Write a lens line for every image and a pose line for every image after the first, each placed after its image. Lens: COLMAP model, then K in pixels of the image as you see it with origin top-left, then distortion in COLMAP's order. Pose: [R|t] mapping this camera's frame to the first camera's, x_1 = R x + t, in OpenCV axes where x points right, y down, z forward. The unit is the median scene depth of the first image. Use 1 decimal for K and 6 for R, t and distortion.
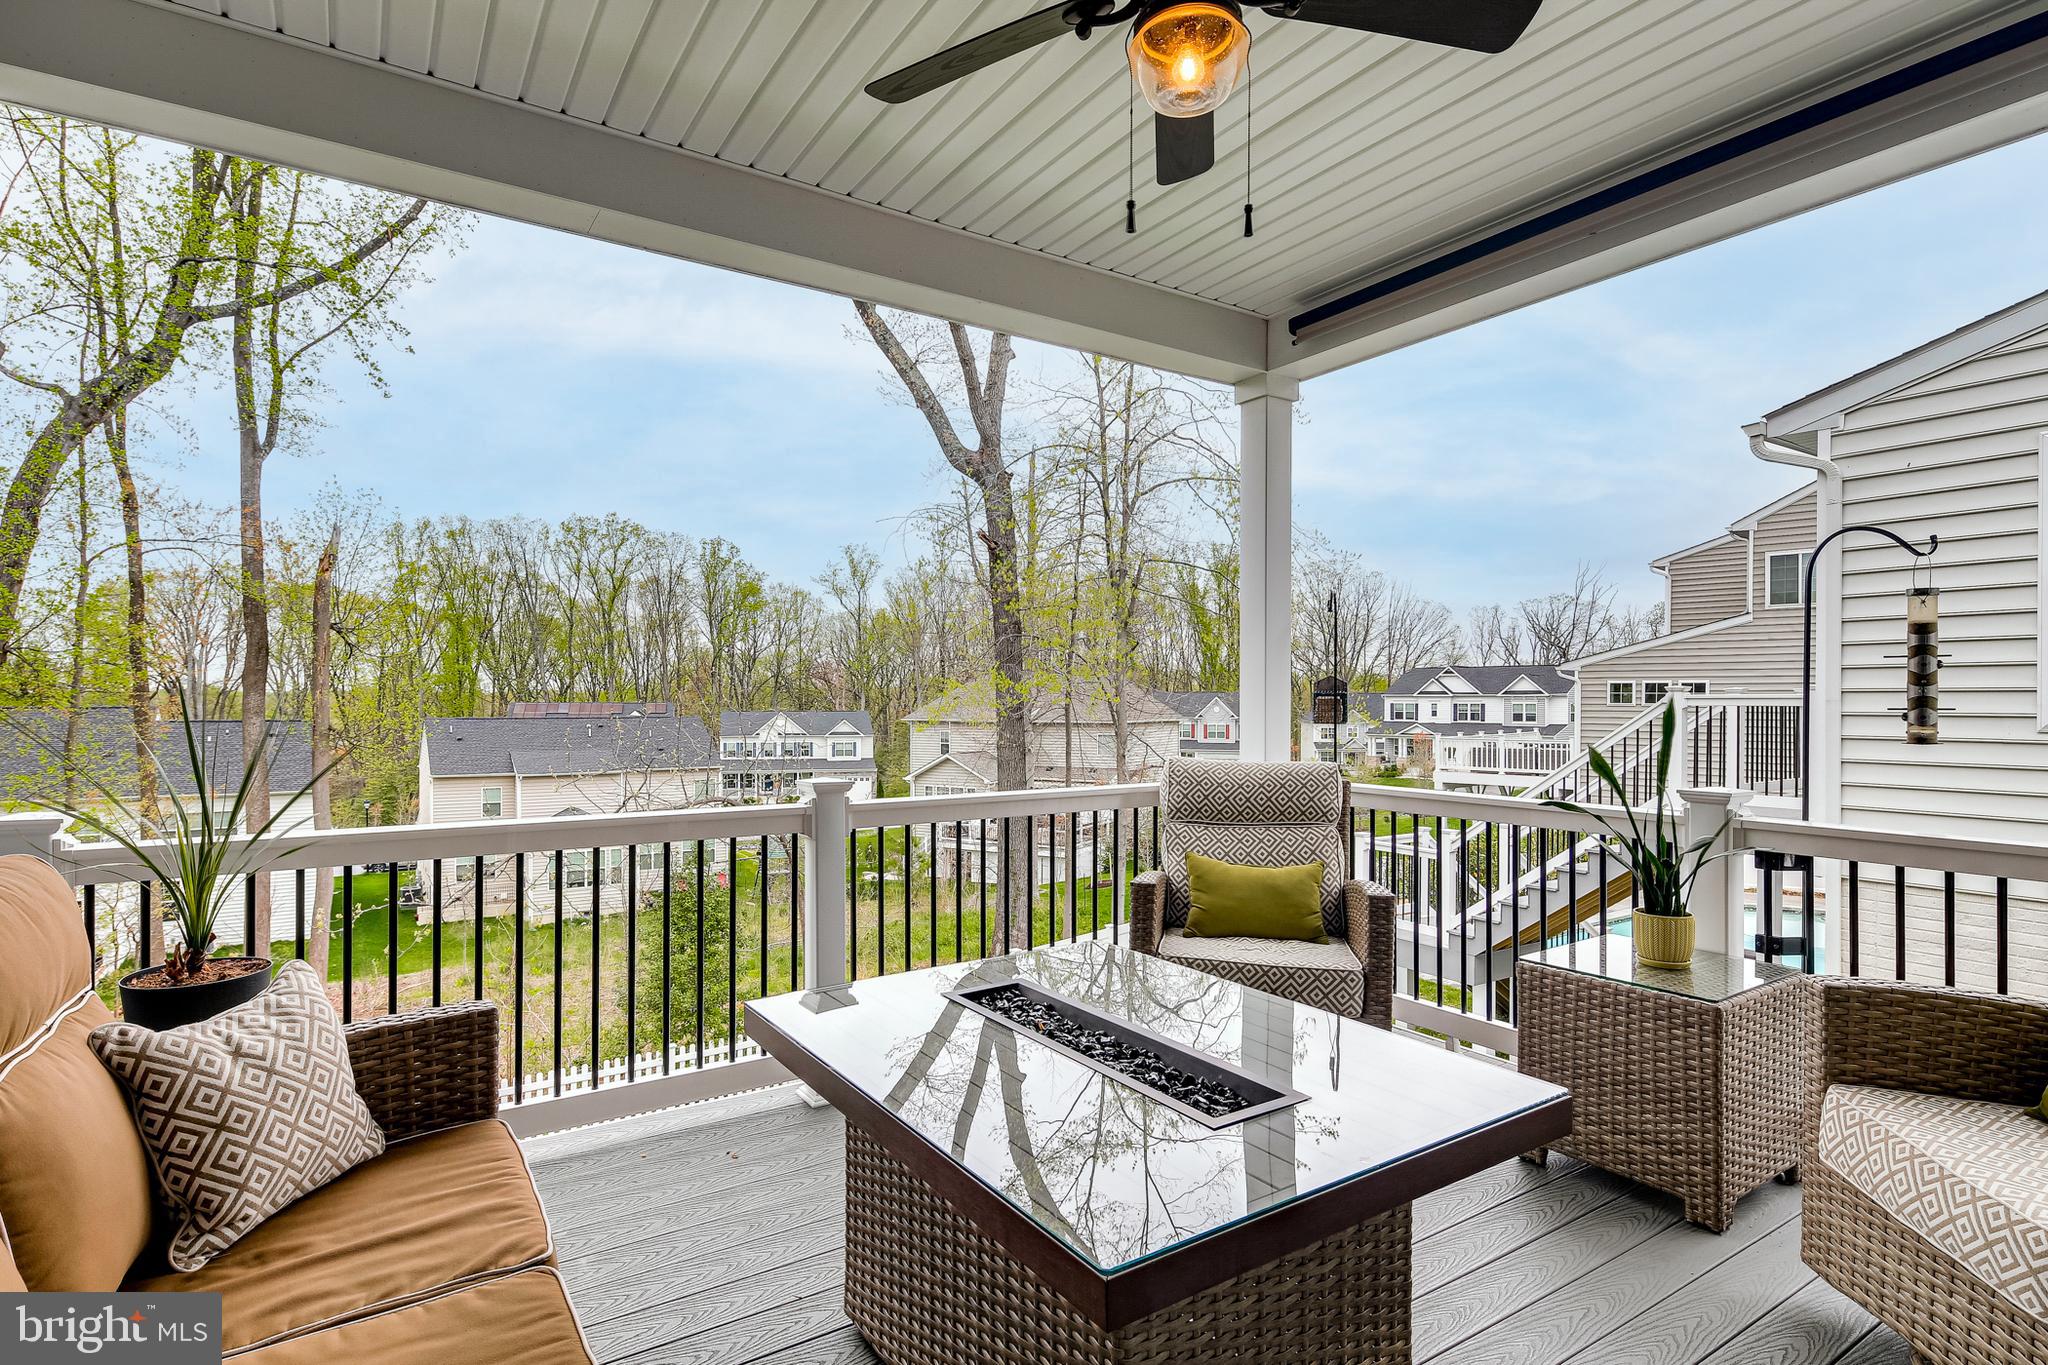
lens RADIAL K [[1044.9, 0, 1024.0], [0, 1044.9, 682.5], [0, 0, 1]] dist [-0.012518, -0.000196]
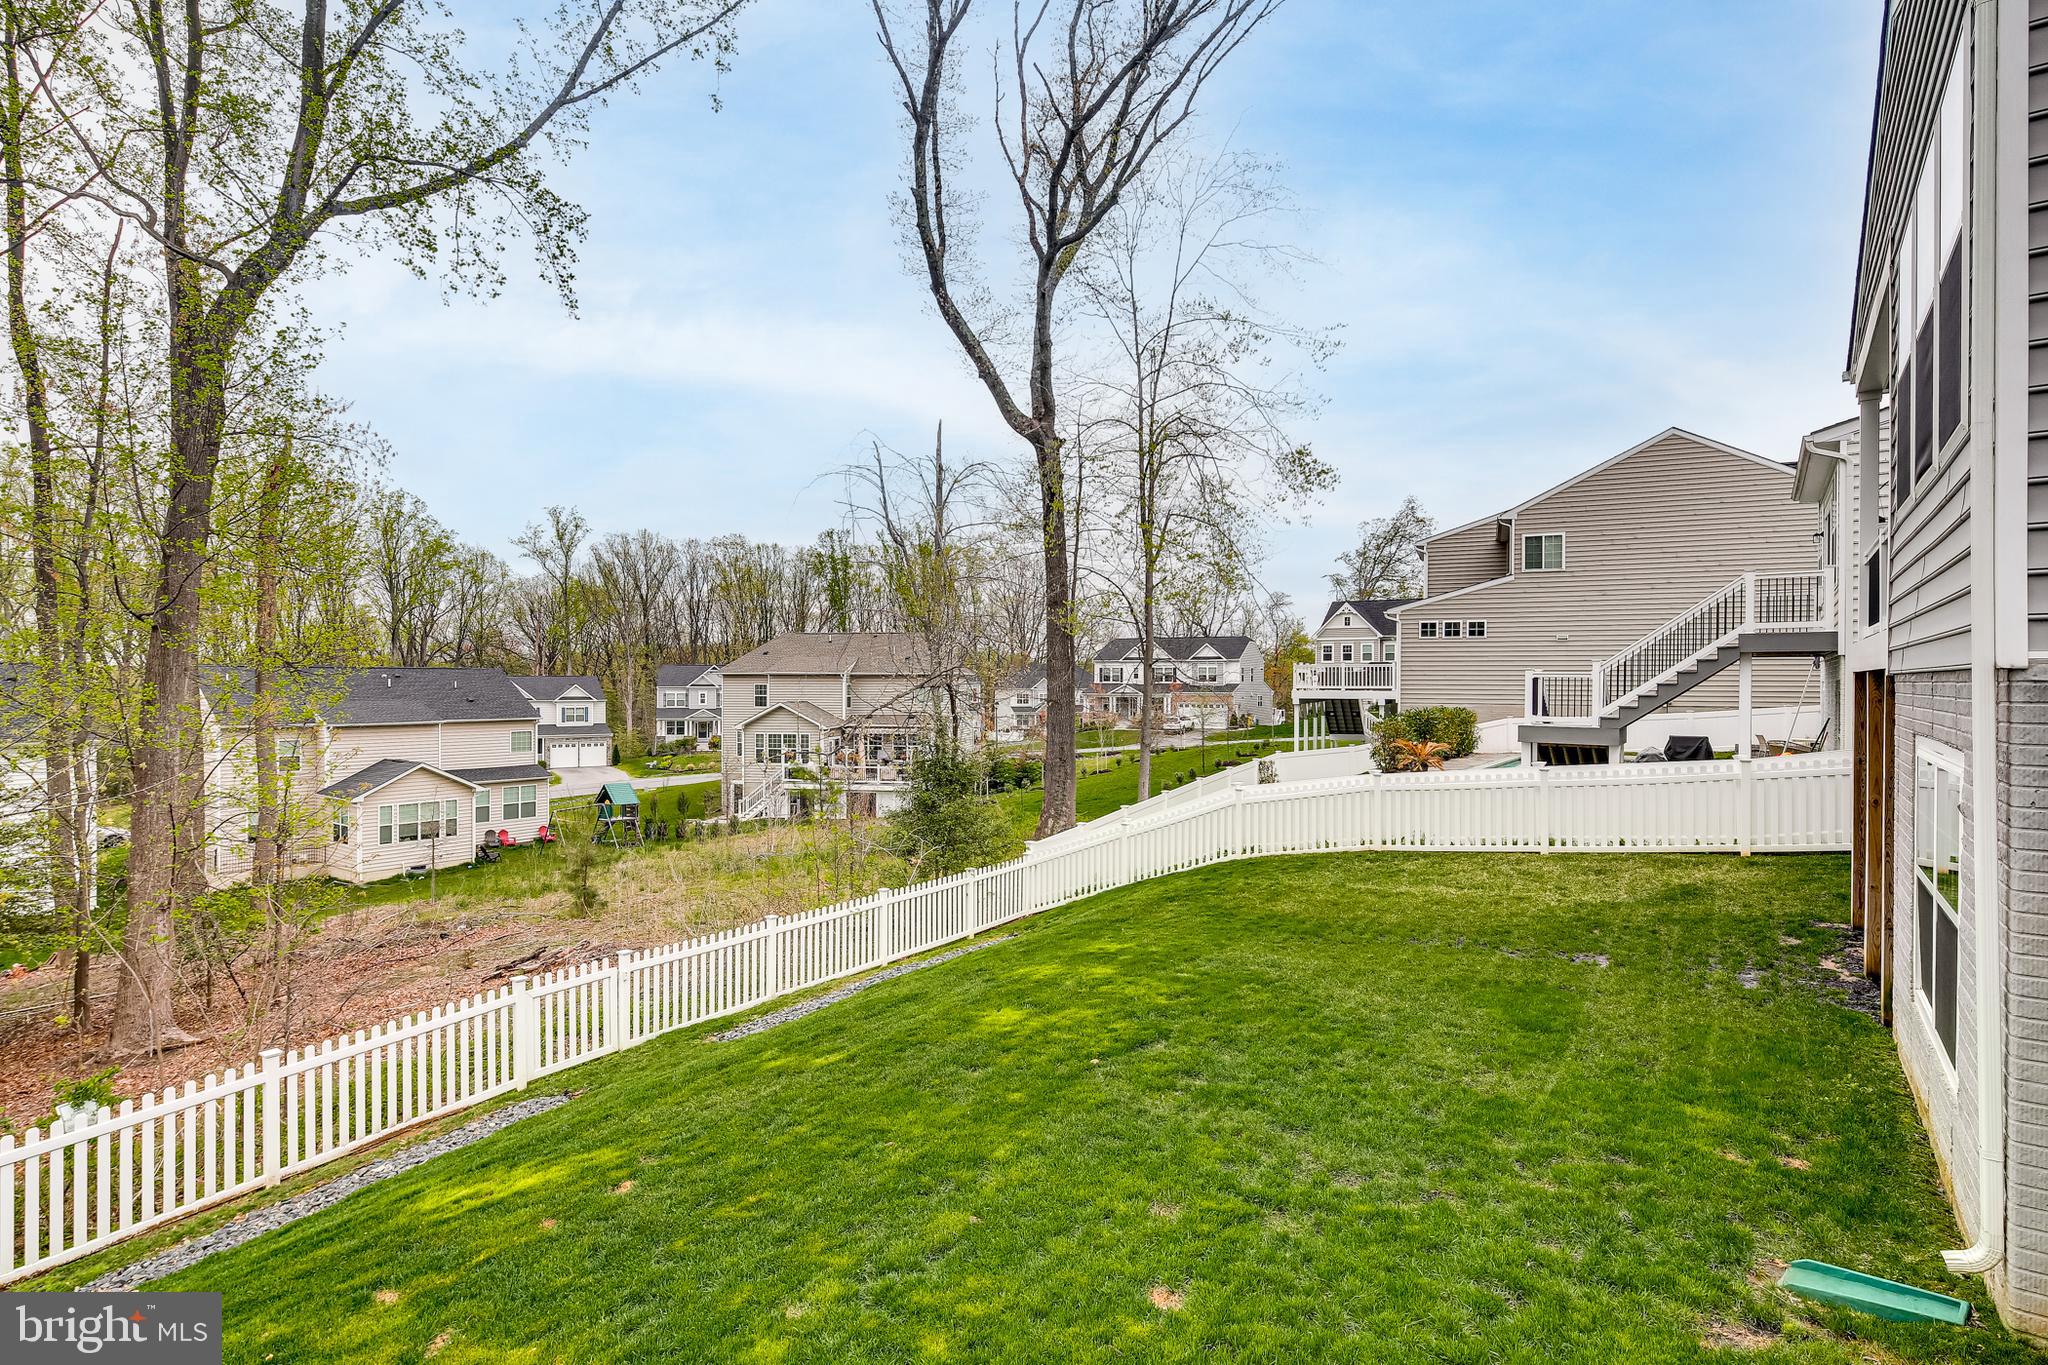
lens RADIAL K [[1000.3, 0, 1024.0], [0, 1000.3, 682.5], [0, 0, 1]] dist [-0.002833, 0.000408]
pose [[0.940604, -0.000828, 0.339504, -0.114382], [-0.005859, 0.999809, 0.018672, 0.016841], [-0.339455, -0.019552, 0.940419, -0.026532]]
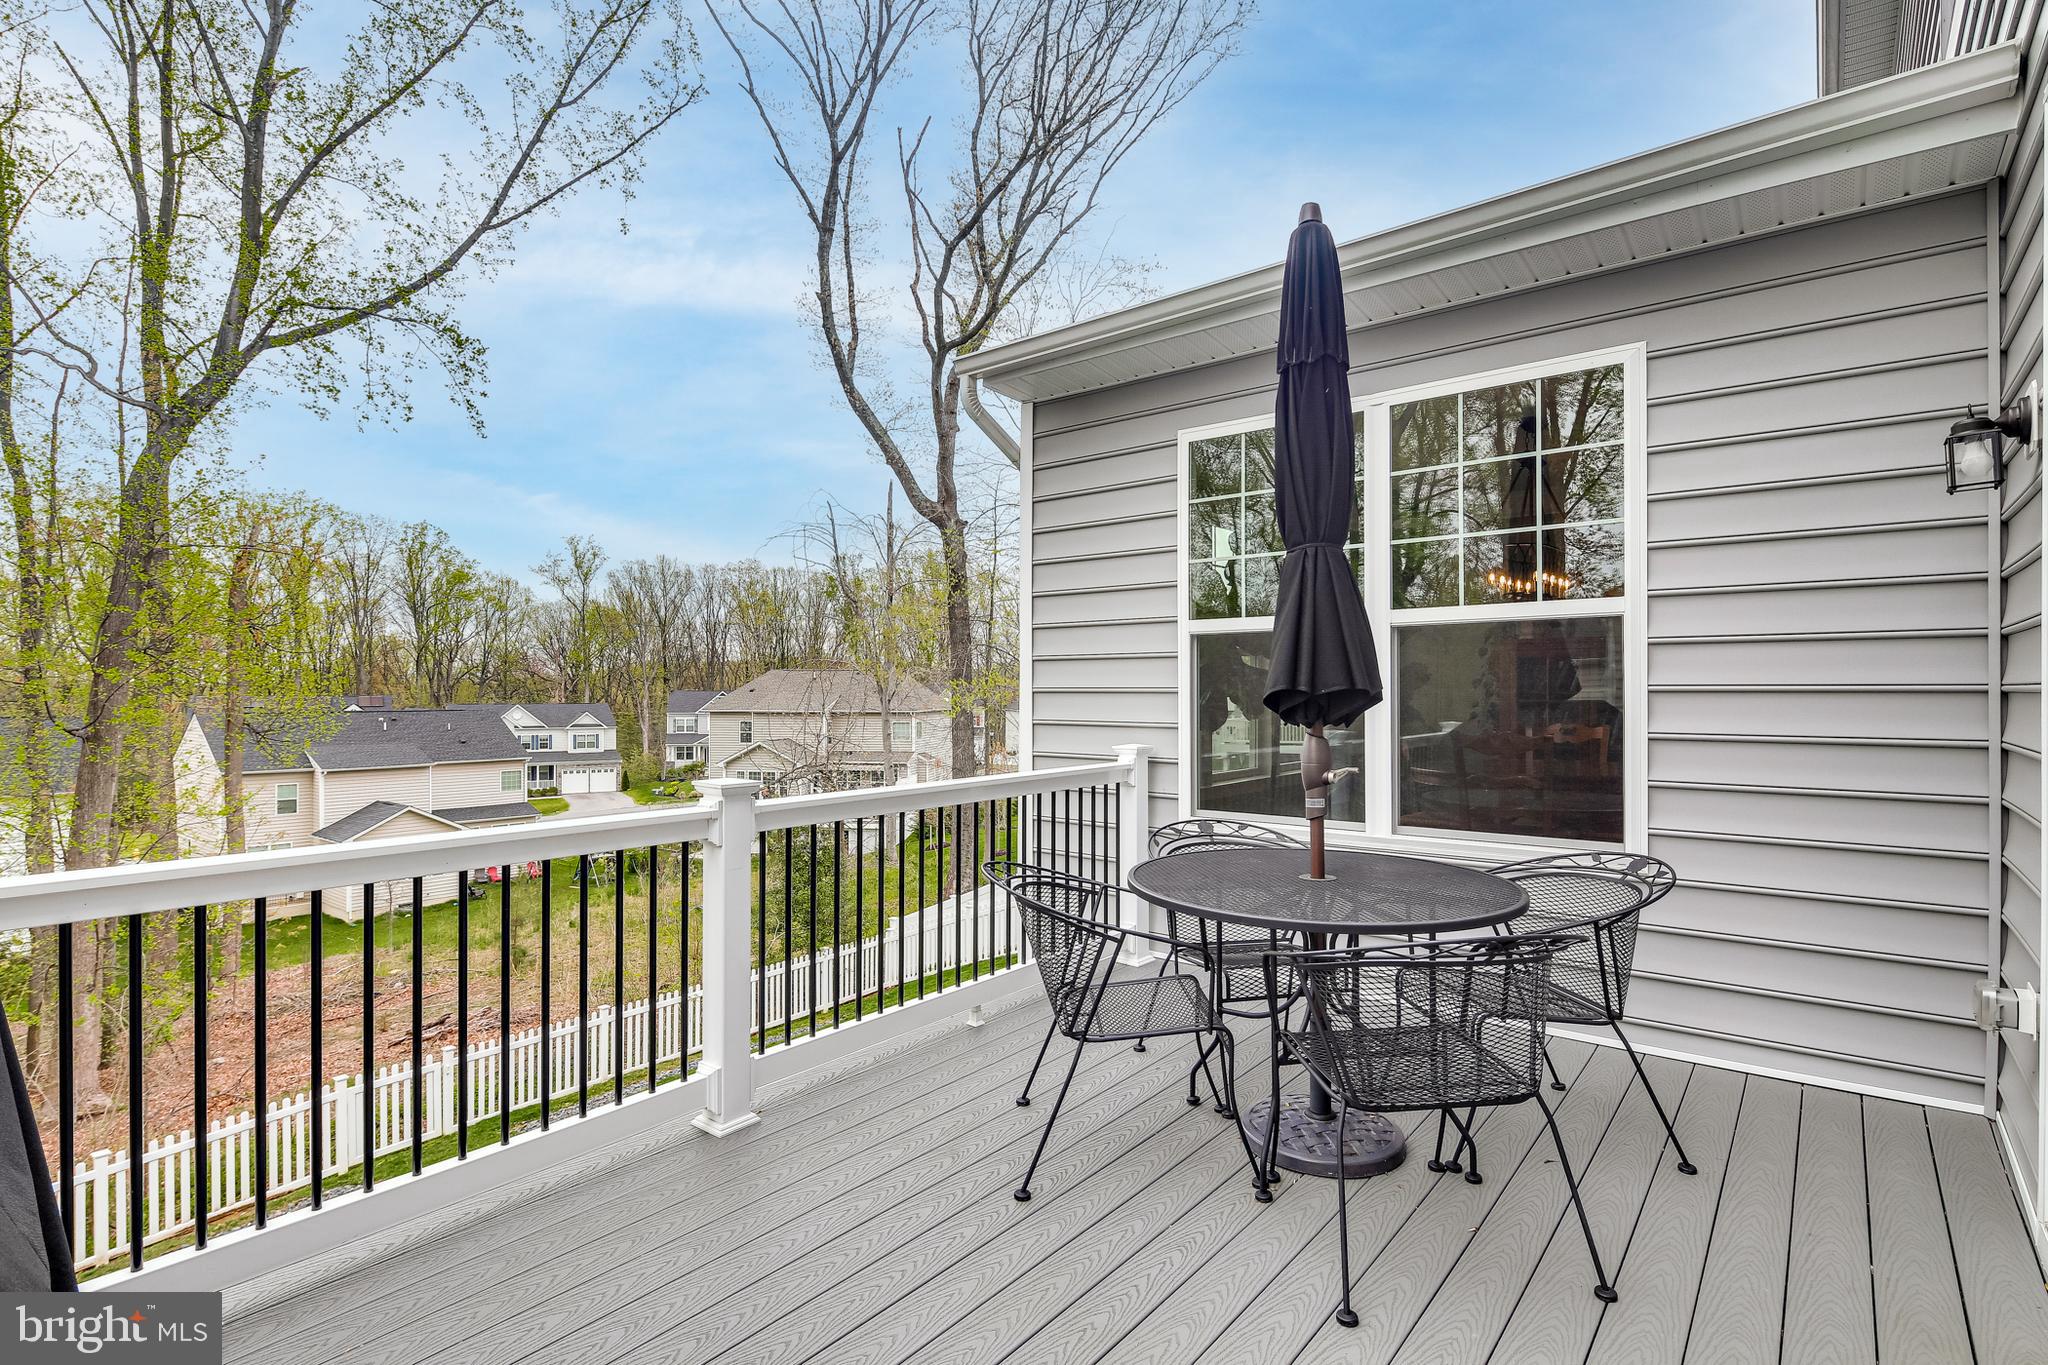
lens RADIAL K [[1000.3, 0, 1024.0], [0, 1000.3, 682.5], [0, 0, 1]] dist [-0.002833, 0.000408]
pose [[0.951238, -0.001064, 0.308456, -0.082251], [-0.001607, 0.999963, 0.008404, -0.001862], [-0.308454, -0.008489, 0.951201, -0.054986]]
